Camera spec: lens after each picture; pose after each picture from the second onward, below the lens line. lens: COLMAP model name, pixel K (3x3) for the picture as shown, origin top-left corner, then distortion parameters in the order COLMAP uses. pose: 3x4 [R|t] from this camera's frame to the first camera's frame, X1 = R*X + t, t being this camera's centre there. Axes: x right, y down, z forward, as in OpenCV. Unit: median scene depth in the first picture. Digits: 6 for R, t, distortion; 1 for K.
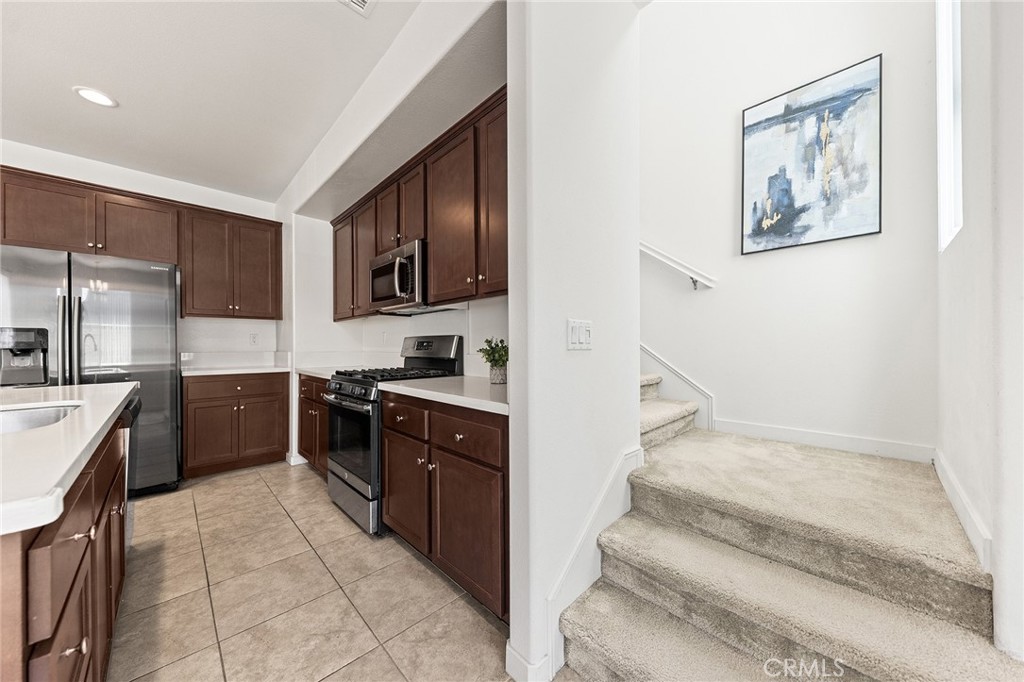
lens RADIAL K [[357.6, 0, 513.1], [0, 357.6, 344.7], [0, 0, 1]] dist [0.008488, -0.000401]
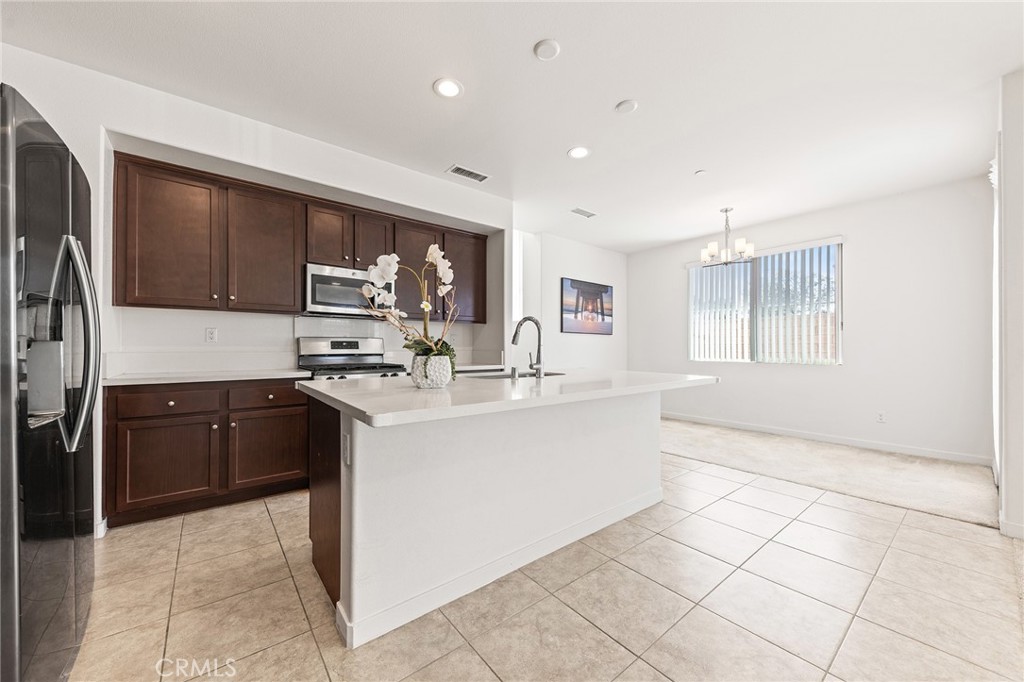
lens RADIAL K [[372.9, 0, 515.5], [0, 372.9, 346.6], [0, 0, 1]] dist [0.003462, -0.000457]
pose [[0.096292, 0.008829, 0.995314, -1.550943], [-0.005921, 0.999948, -0.008297, 0.018246], [-0.995336, -0.005095, 0.096339, 0.320714]]
